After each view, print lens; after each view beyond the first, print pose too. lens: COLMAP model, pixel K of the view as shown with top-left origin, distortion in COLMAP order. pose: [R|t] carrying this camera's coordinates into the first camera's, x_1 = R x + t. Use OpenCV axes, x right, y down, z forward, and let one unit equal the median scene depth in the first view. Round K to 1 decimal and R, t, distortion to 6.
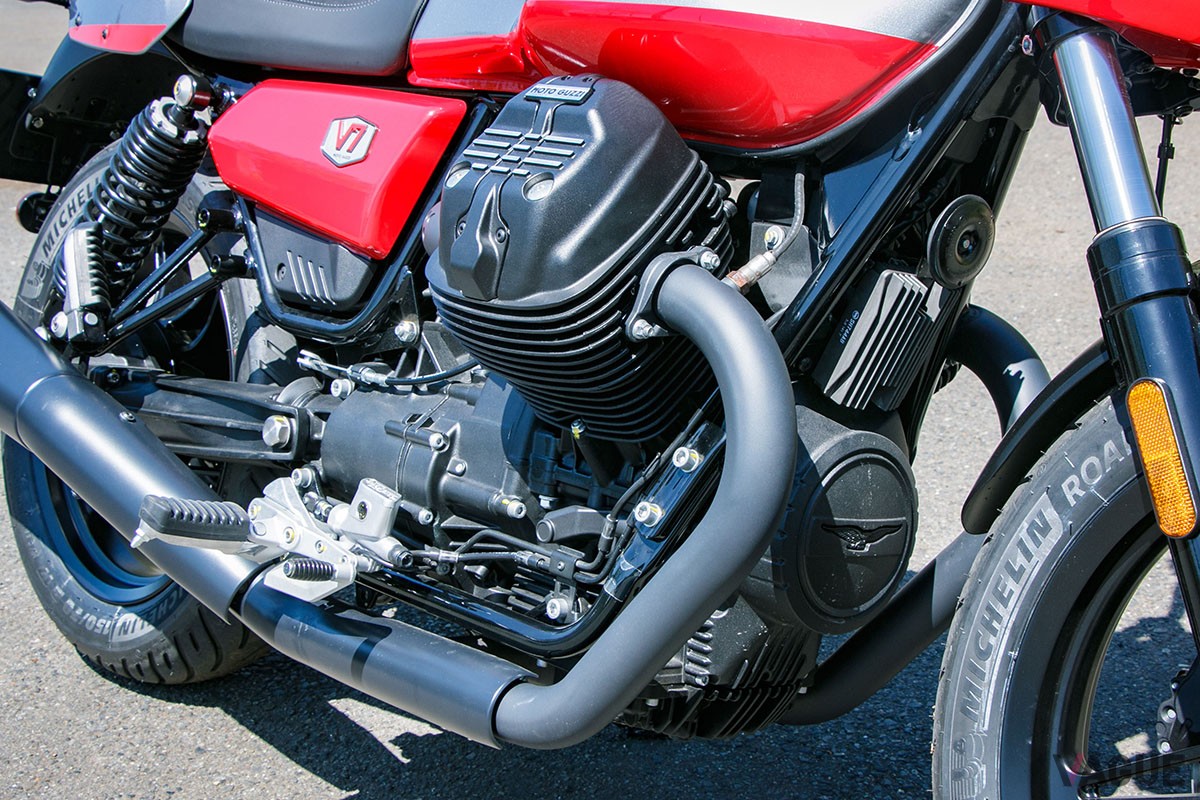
lens RADIAL K [[1942.2, 0, 602.7], [0, 1942.2, 439.7], [0, 0, 1]] dist [-0.000732, 0.155660]
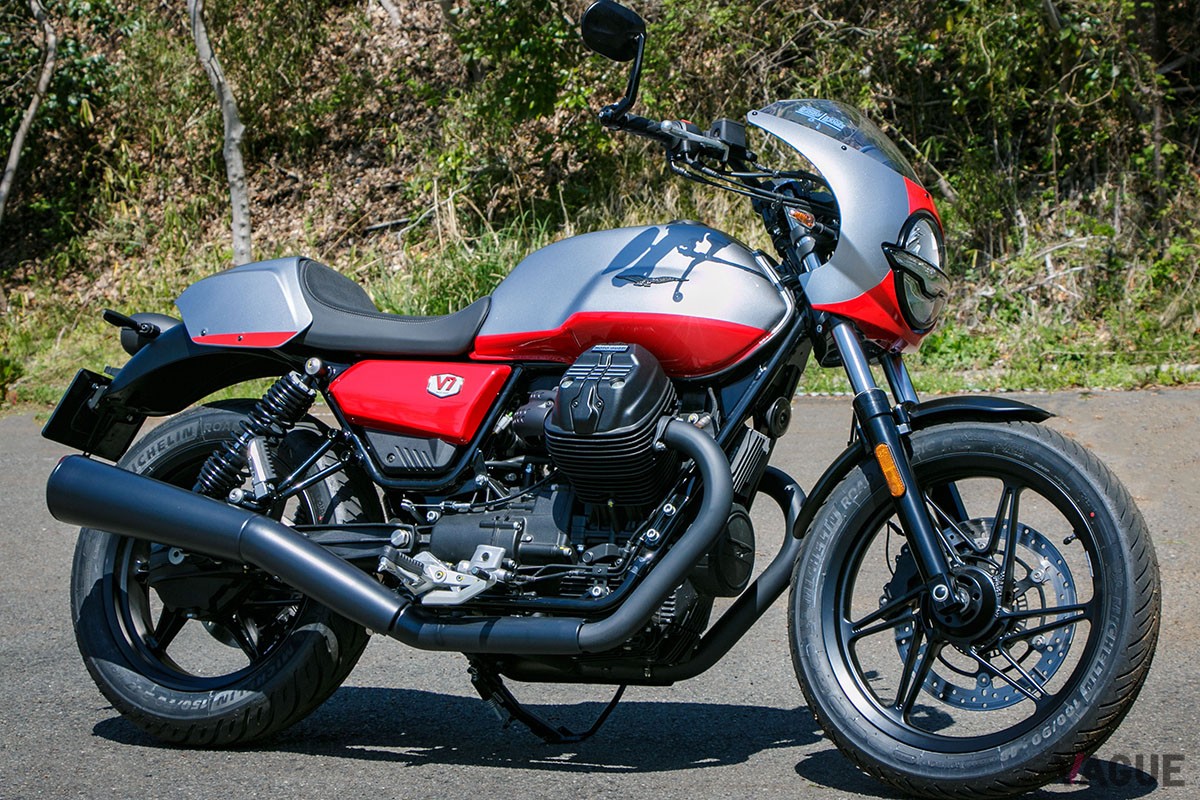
lens RADIAL K [[3211.8, 0, 600.0], [0, 3211.8, 400.0], [0, 0, 1]] dist [0.007458, 0.487176]
pose [[0.943559, 0.032835, 0.329572, -1.102898], [0.053505, 0.966892, -0.249513, 0.708690], [-0.326853, 0.253064, 0.910563, -2.084332]]
